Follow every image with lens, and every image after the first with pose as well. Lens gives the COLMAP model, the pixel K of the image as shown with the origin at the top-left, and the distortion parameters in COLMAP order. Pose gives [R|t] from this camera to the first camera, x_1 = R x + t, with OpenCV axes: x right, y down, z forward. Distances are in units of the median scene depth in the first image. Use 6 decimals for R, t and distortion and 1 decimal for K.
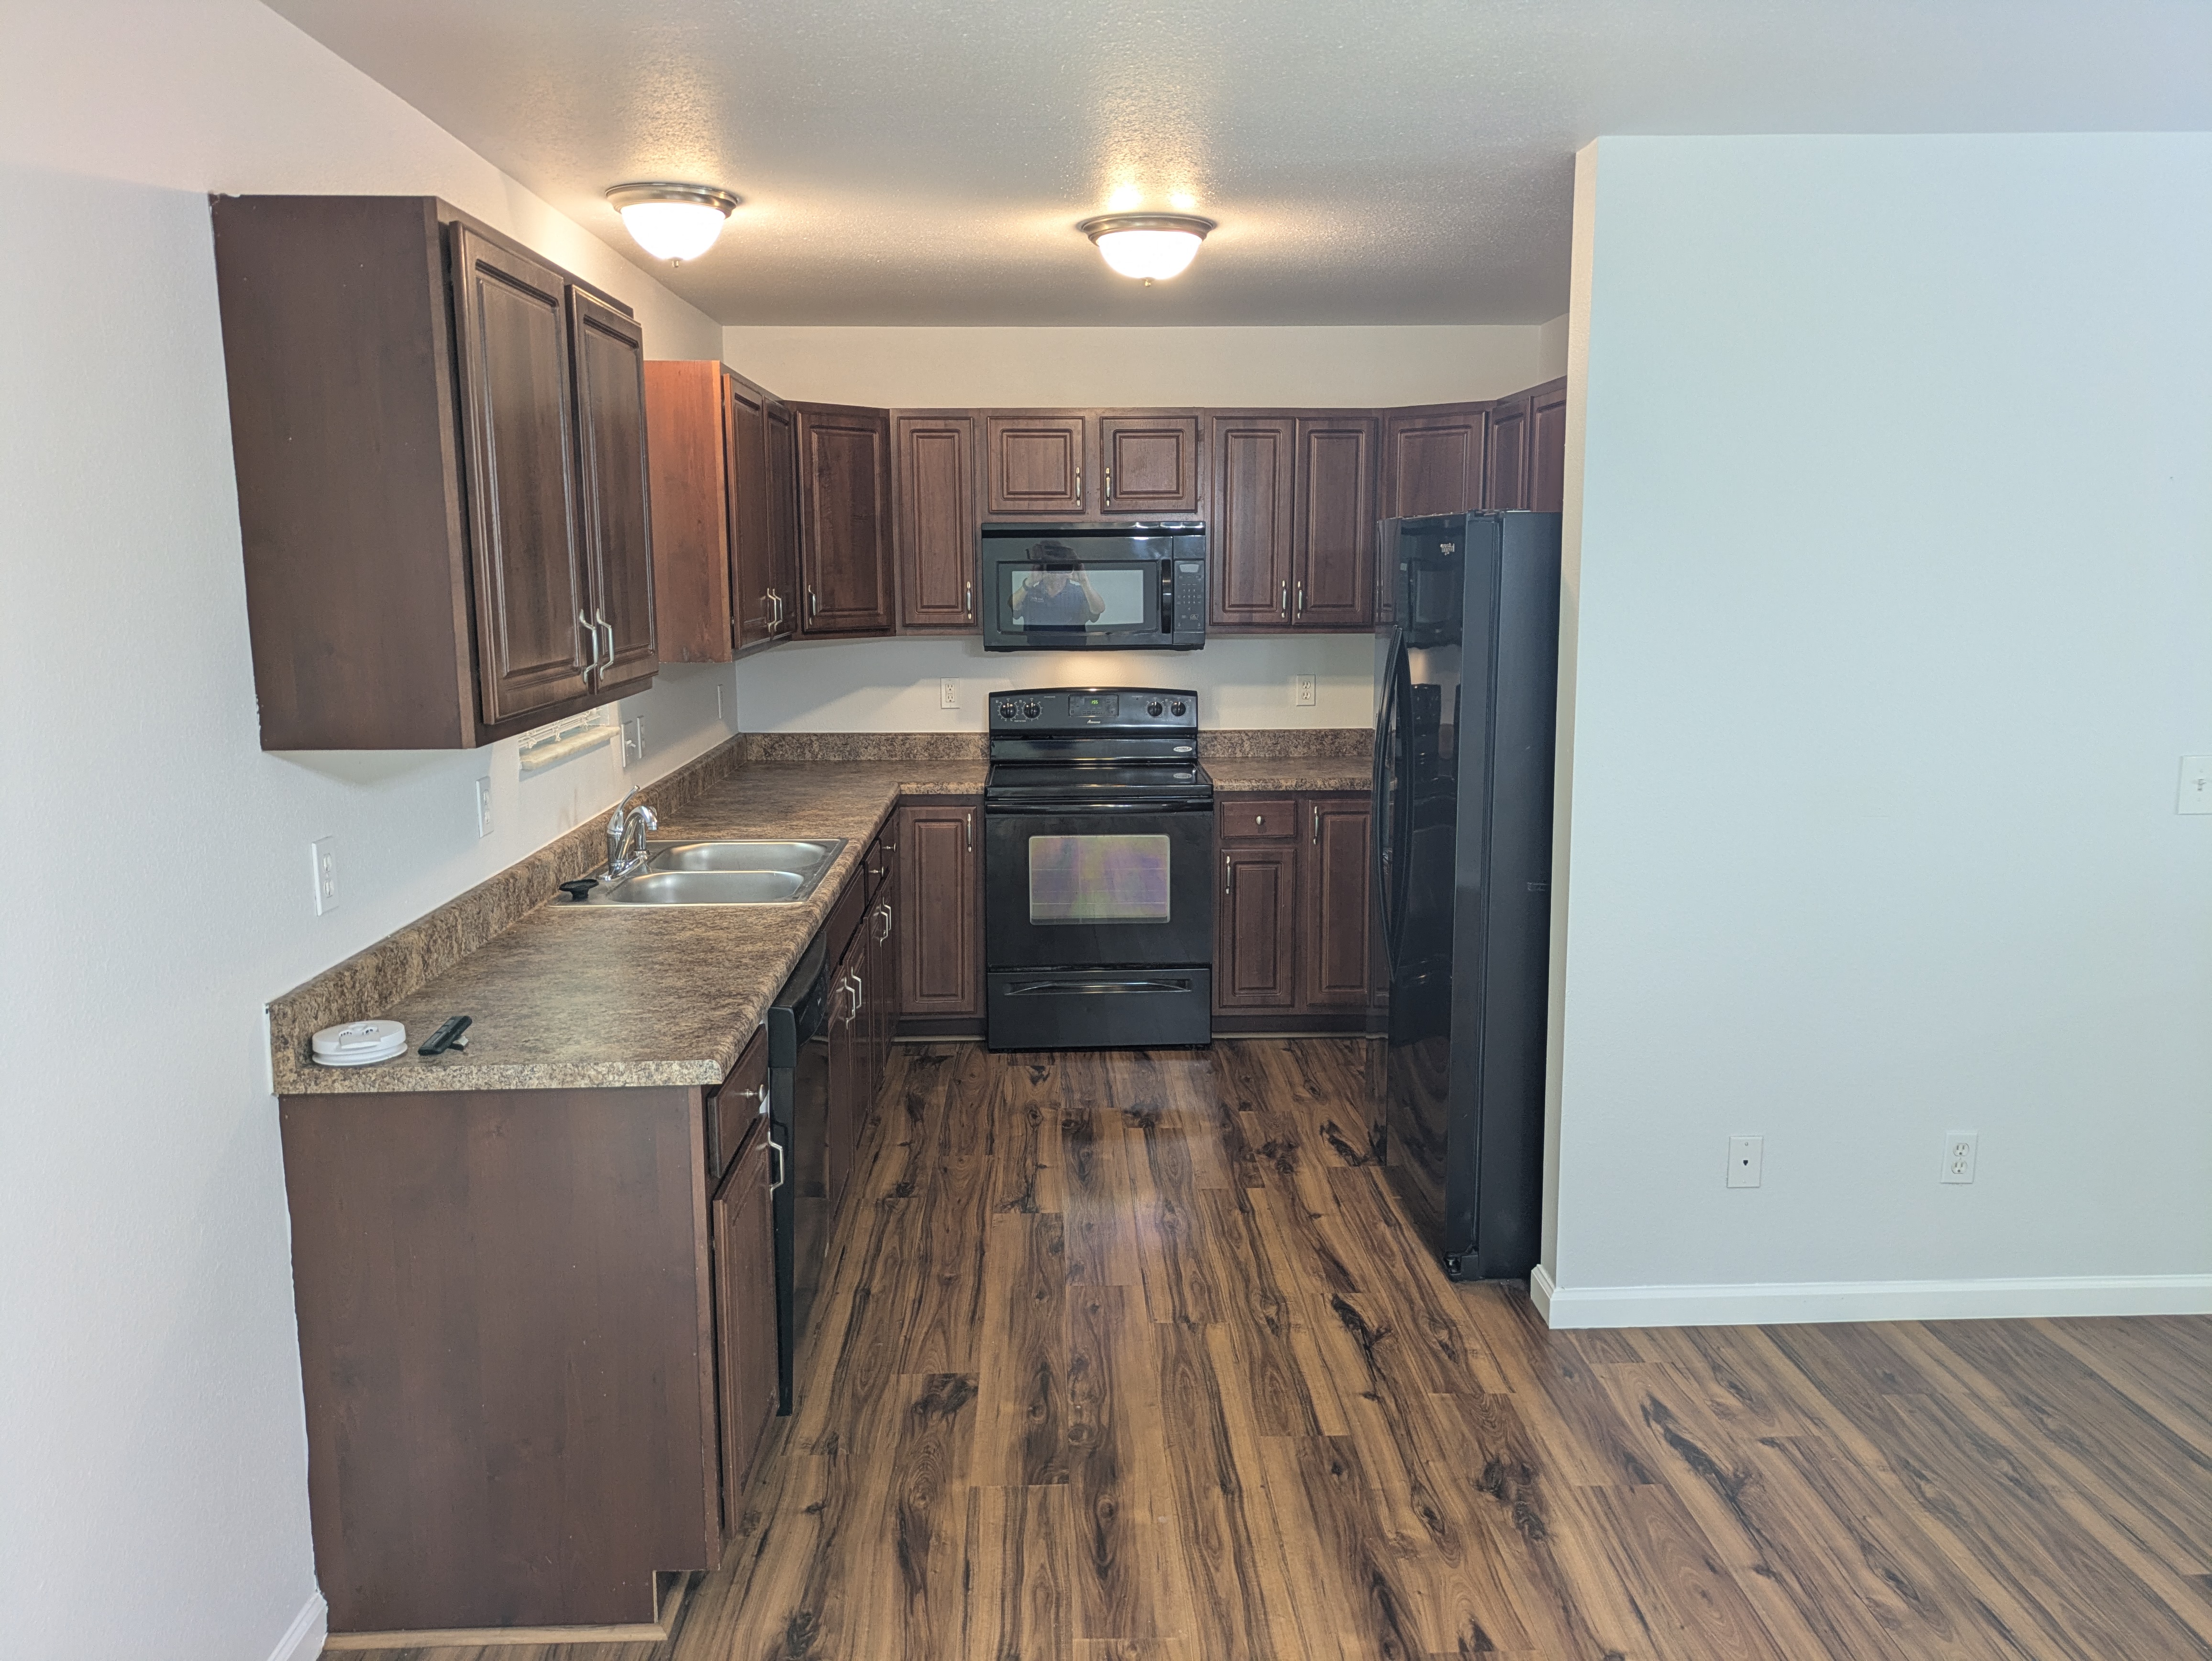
lens RADIAL K [[1640.9, 0, 1106.0], [0, 1640.9, 830.5], [0, 0, 1]] dist [0.010978, 0.000661]
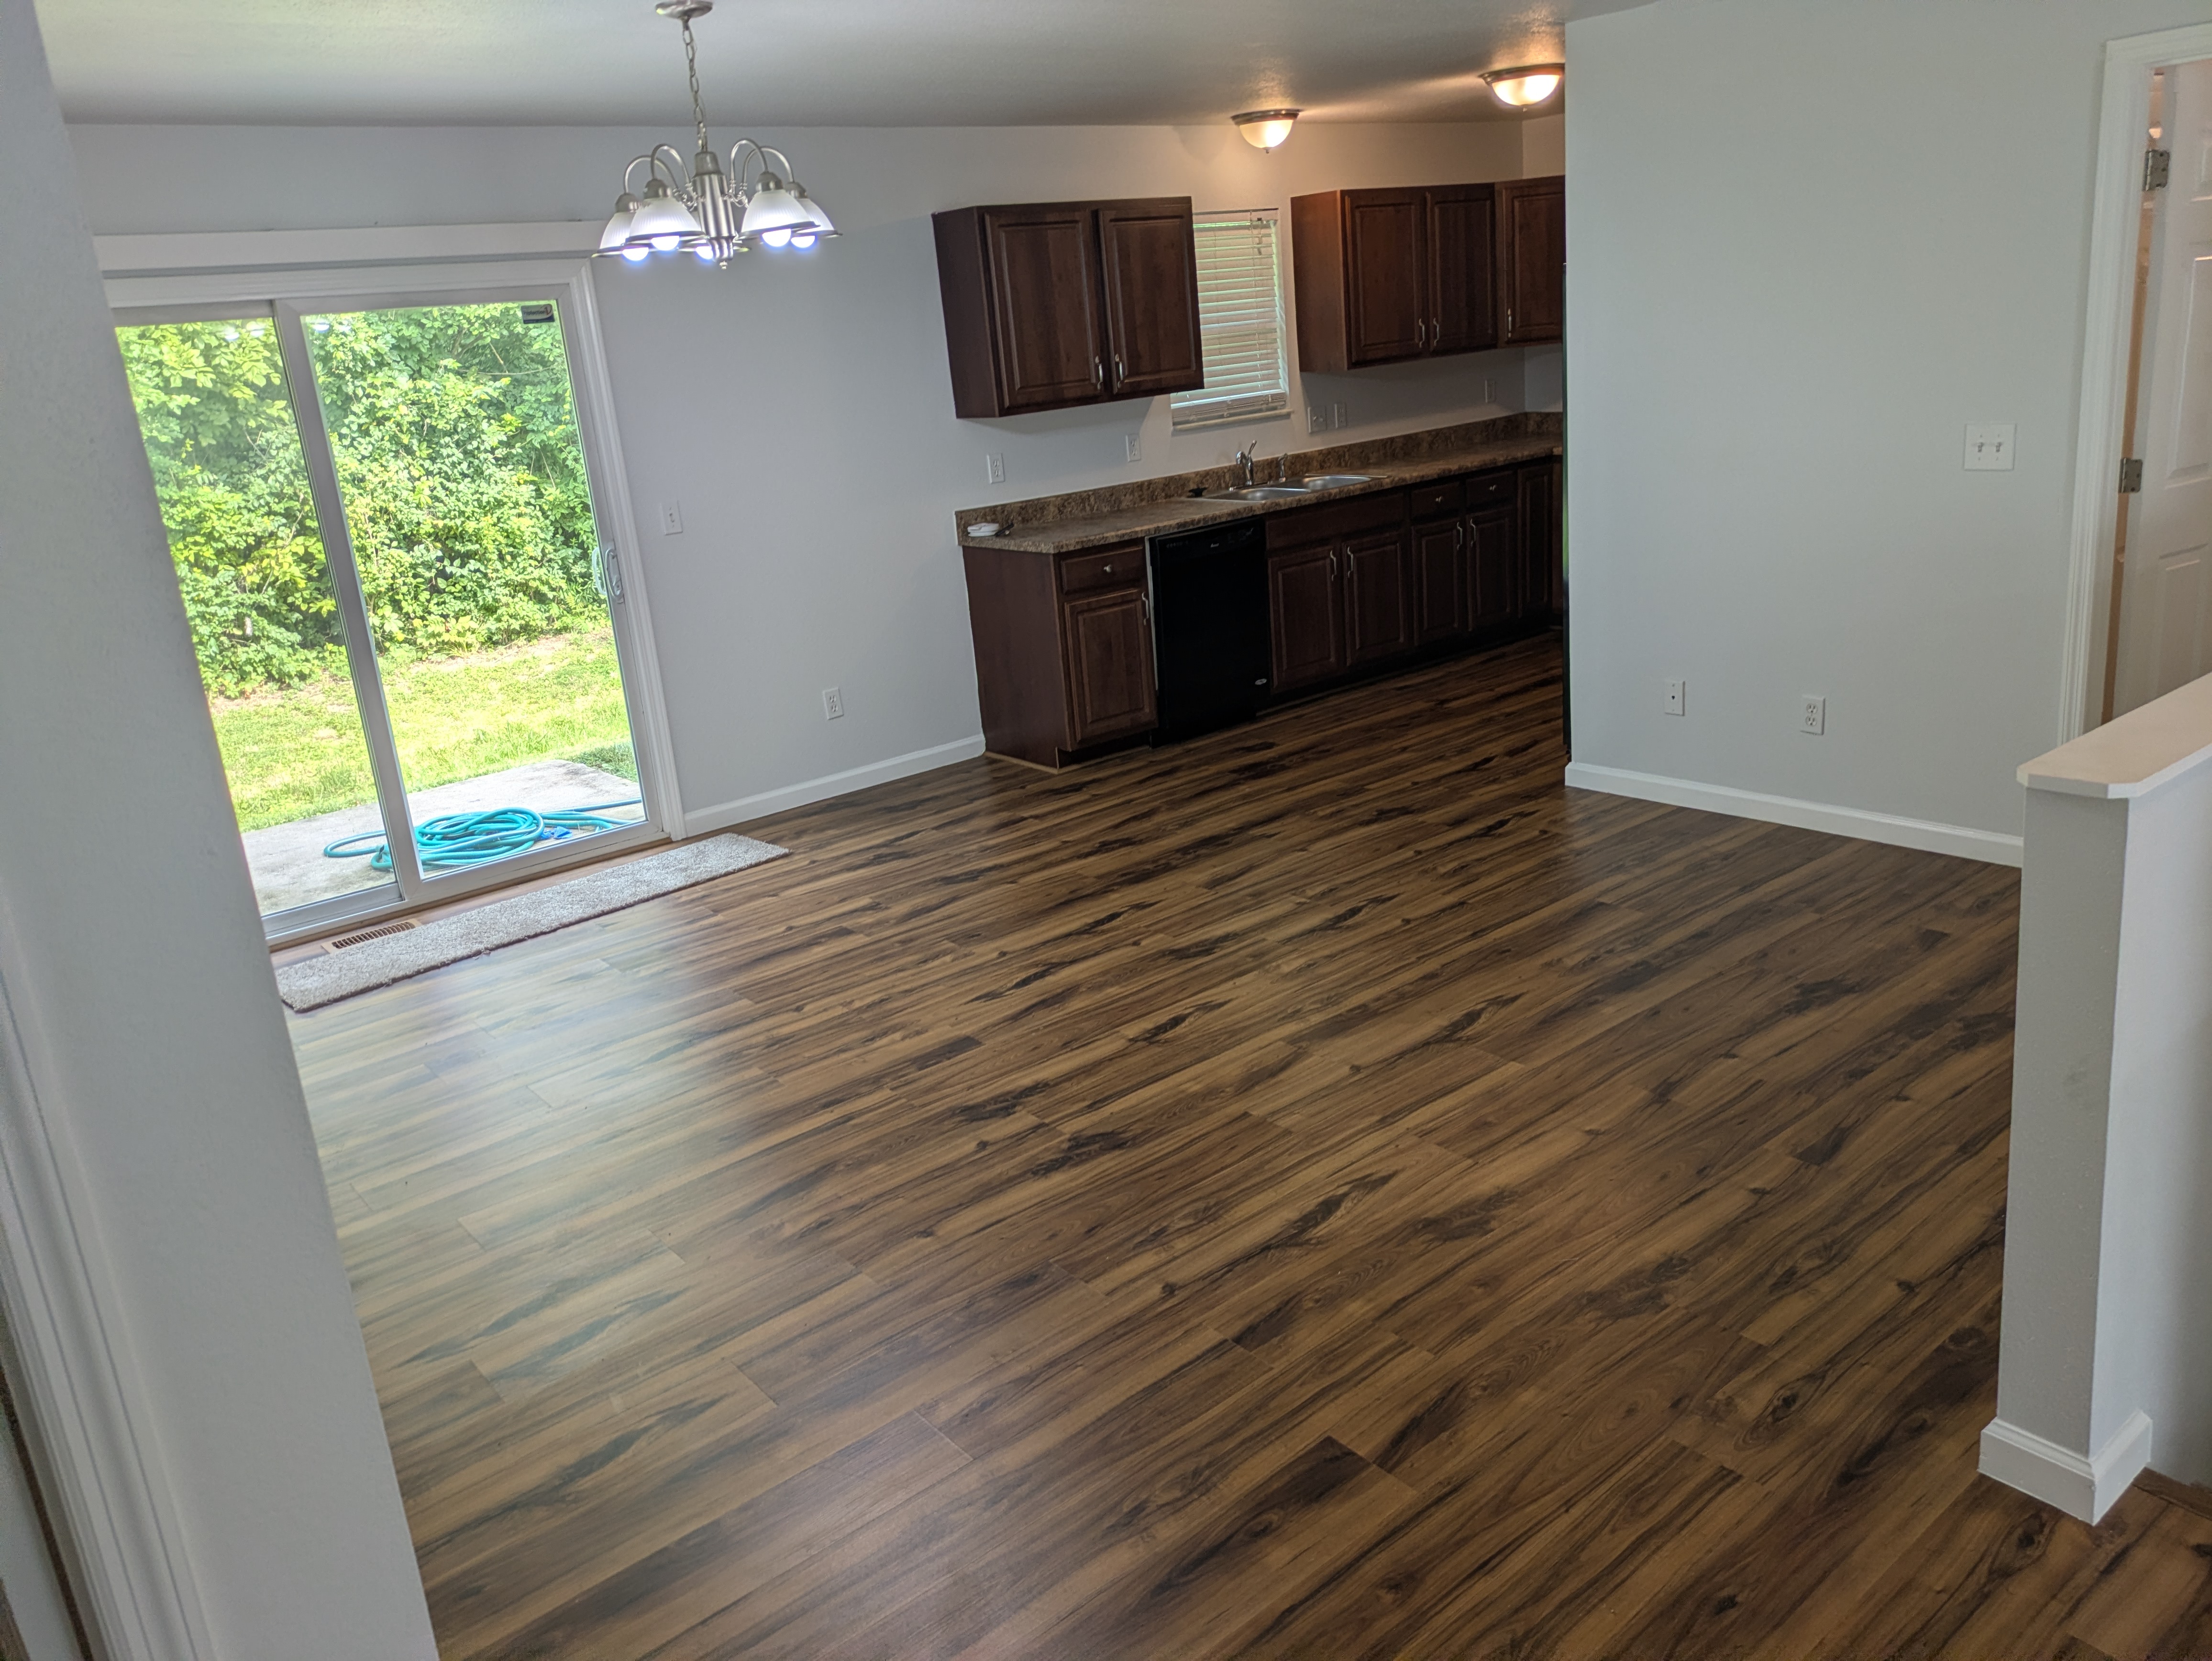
lens RADIAL K [[1640.9, 0, 1106.0], [0, 1640.9, 830.5], [0, 0, 1]] dist [0.010978, 0.000661]
pose [[0.606876, 0.192998, -0.771008, 1.502029], [-0.046121, 0.976986, 0.208256, 0.034177], [0.793457, -0.090825, 0.601811, -0.413204]]
